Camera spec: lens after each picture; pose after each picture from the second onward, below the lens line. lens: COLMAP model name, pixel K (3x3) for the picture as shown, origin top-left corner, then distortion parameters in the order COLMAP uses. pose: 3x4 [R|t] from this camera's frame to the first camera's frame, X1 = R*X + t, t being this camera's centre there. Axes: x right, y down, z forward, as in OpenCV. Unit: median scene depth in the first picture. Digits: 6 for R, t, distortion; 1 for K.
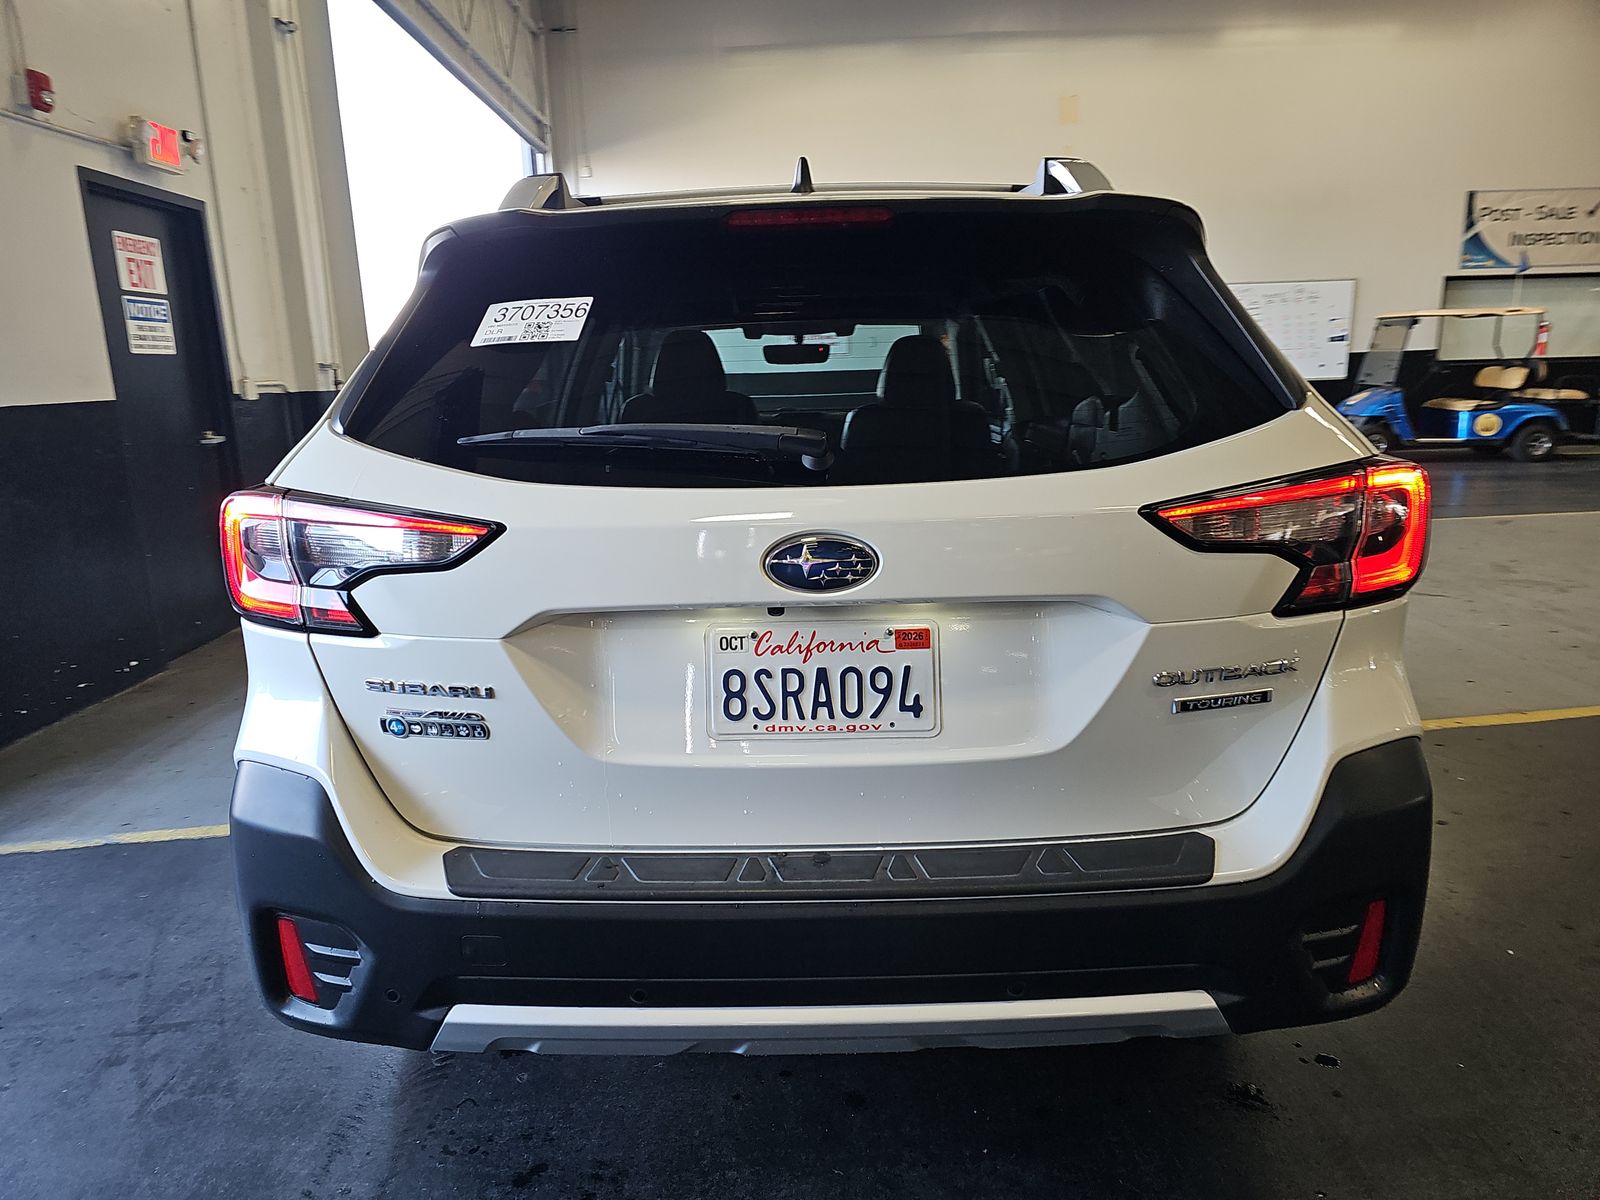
lens RADIAL K [[1039.6, 0, 772.6], [0, 1039.6, 598.9], [0, 0, 1]] dist [0.054510, -0.042201]
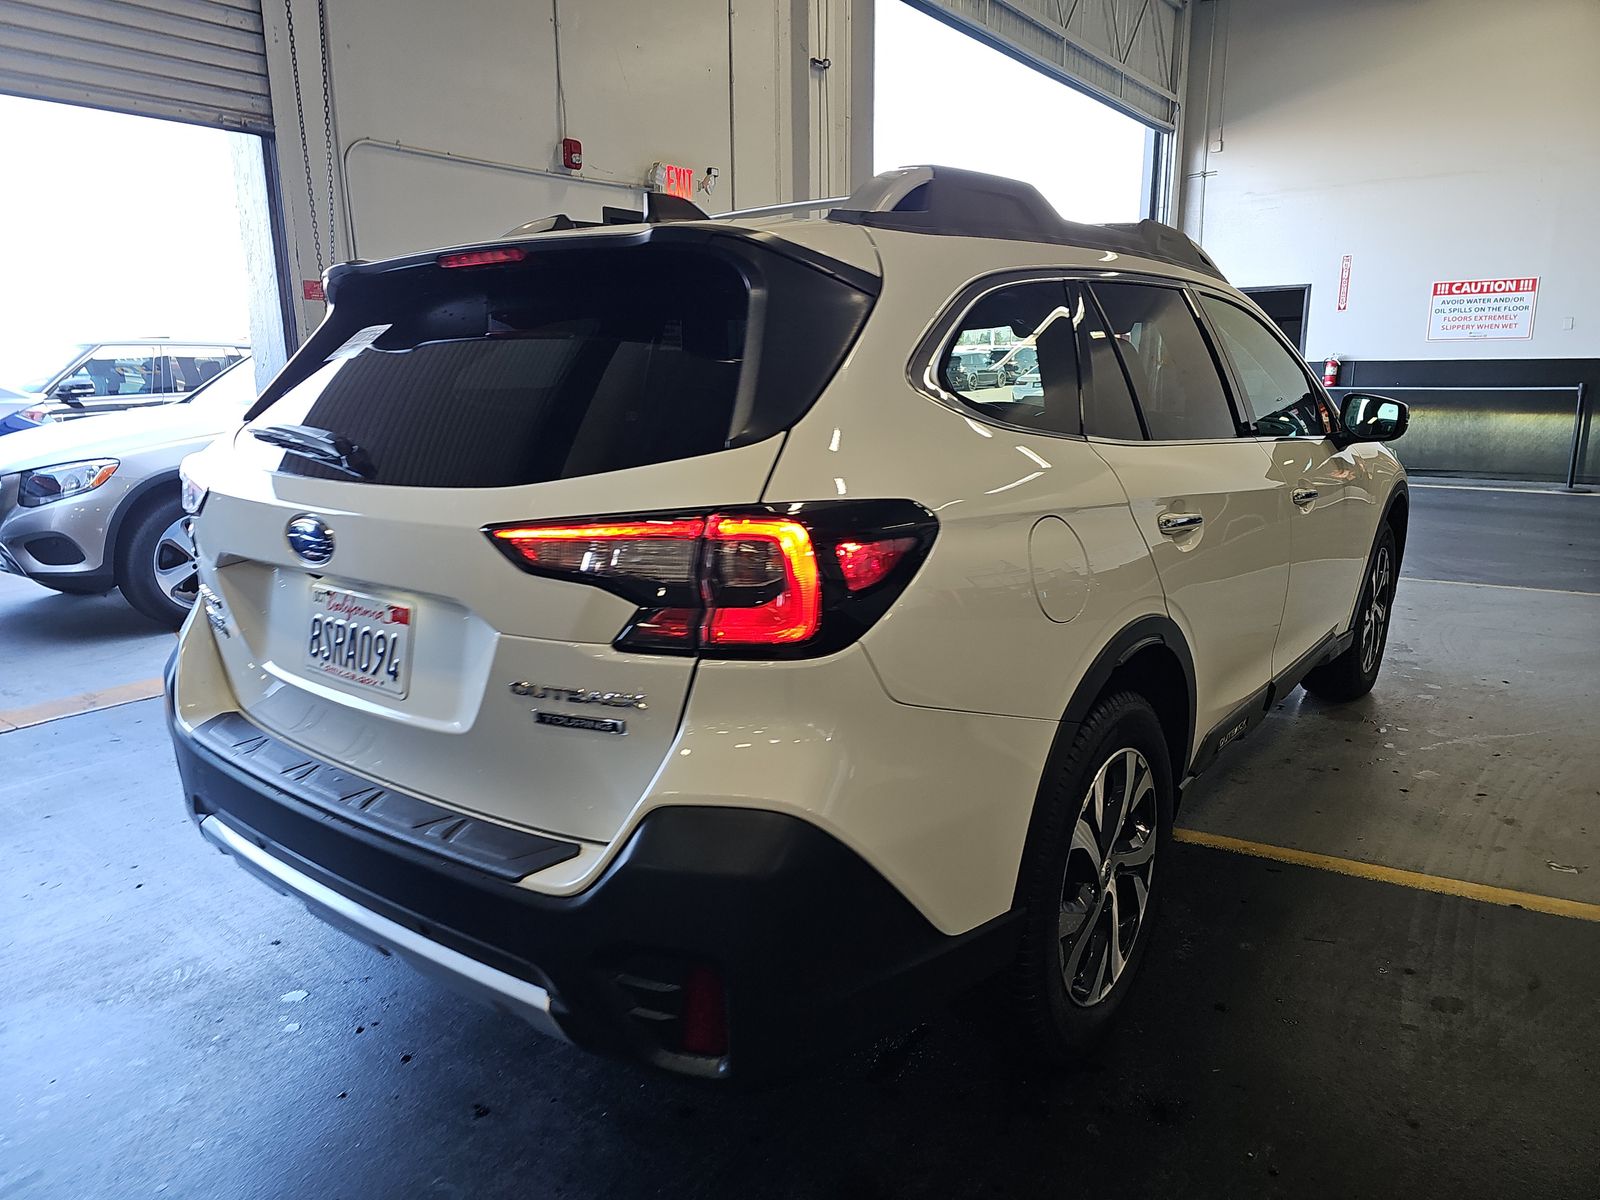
lens RADIAL K [[1039.6, 0, 772.6], [0, 1039.6, 598.9], [0, 0, 1]] dist [0.054510, -0.042201]
pose [[0.800898, 0.148216, -0.580168, 0.592647], [-0.141226, 0.988305, 0.057527, -0.055853], [0.581909, 0.035861, 0.812463, 0.137543]]
